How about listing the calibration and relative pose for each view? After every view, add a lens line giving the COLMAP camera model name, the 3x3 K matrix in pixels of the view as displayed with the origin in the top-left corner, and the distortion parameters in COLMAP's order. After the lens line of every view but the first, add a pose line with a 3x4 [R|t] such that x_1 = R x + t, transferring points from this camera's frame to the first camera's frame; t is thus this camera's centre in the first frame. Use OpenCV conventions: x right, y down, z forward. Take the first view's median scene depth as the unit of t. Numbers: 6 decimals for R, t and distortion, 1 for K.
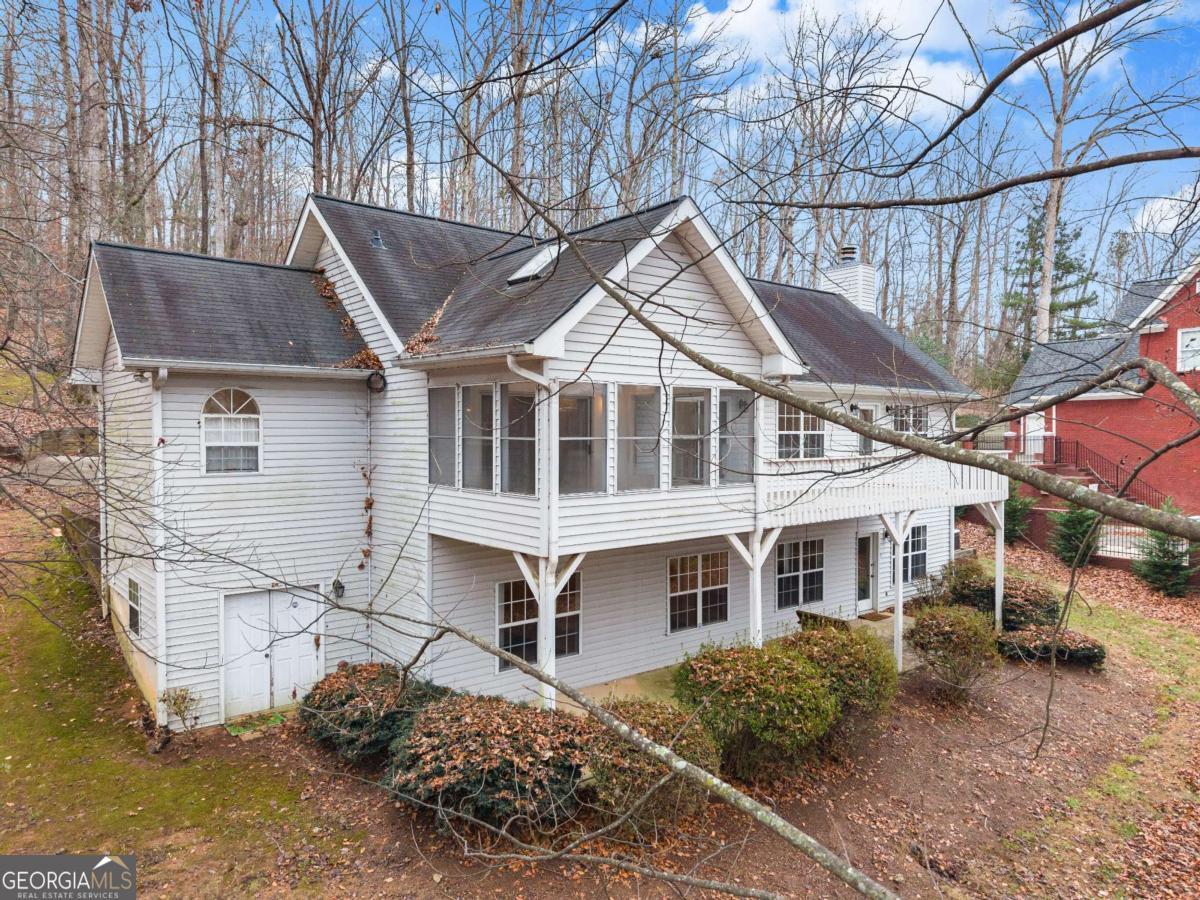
lens RADIAL K [[822.0, 0, 600.8], [0, 822.0, 450.7], [0, 0, 1]] dist [0.017186, -0.015154]
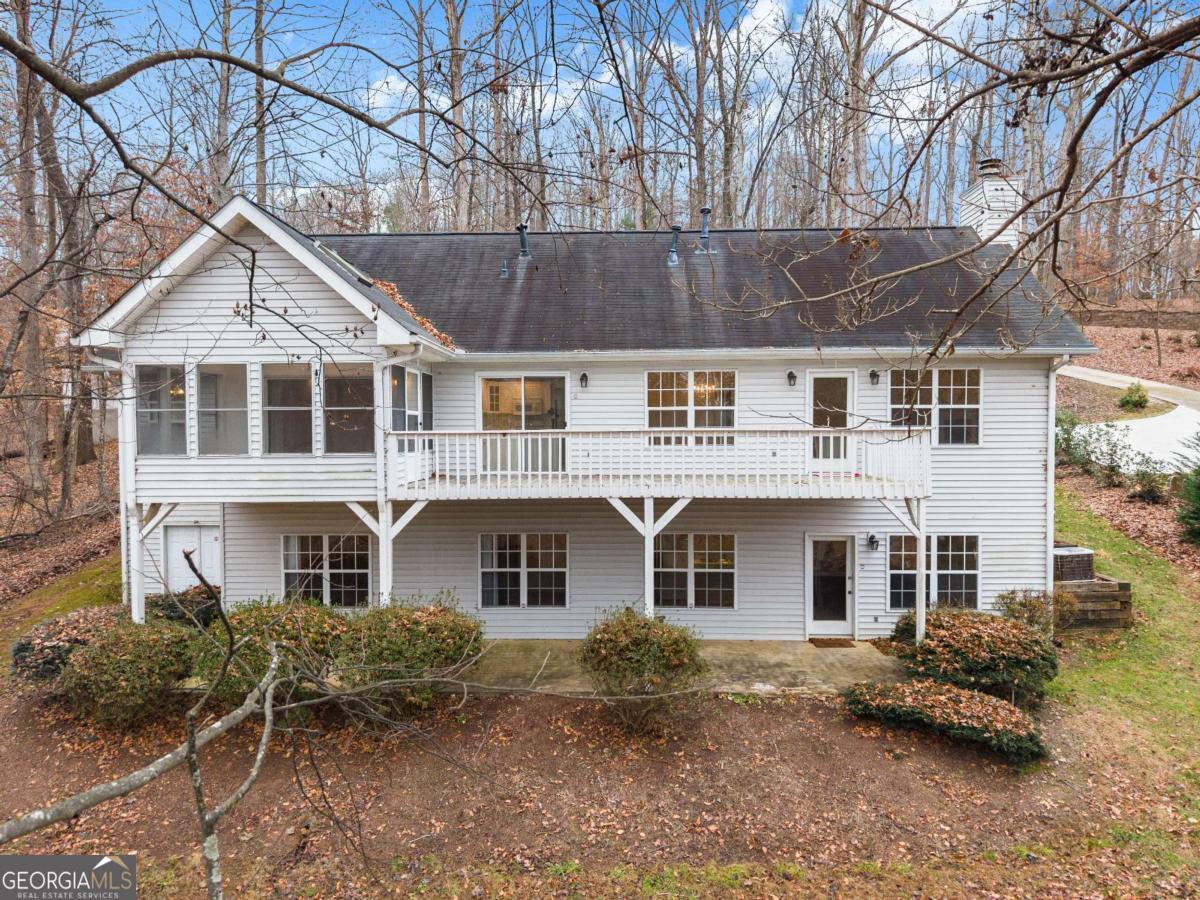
lens RADIAL K [[822.0, 0, 600.5], [0, 822.0, 447.4], [0, 0, 1]] dist [0.017186, -0.015154]
pose [[0.742875, 0.009008, -0.669370, 0.837091], [-0.010364, 0.999944, 0.001954, 0.020628], [0.669350, 0.005486, 0.742927, 0.331026]]
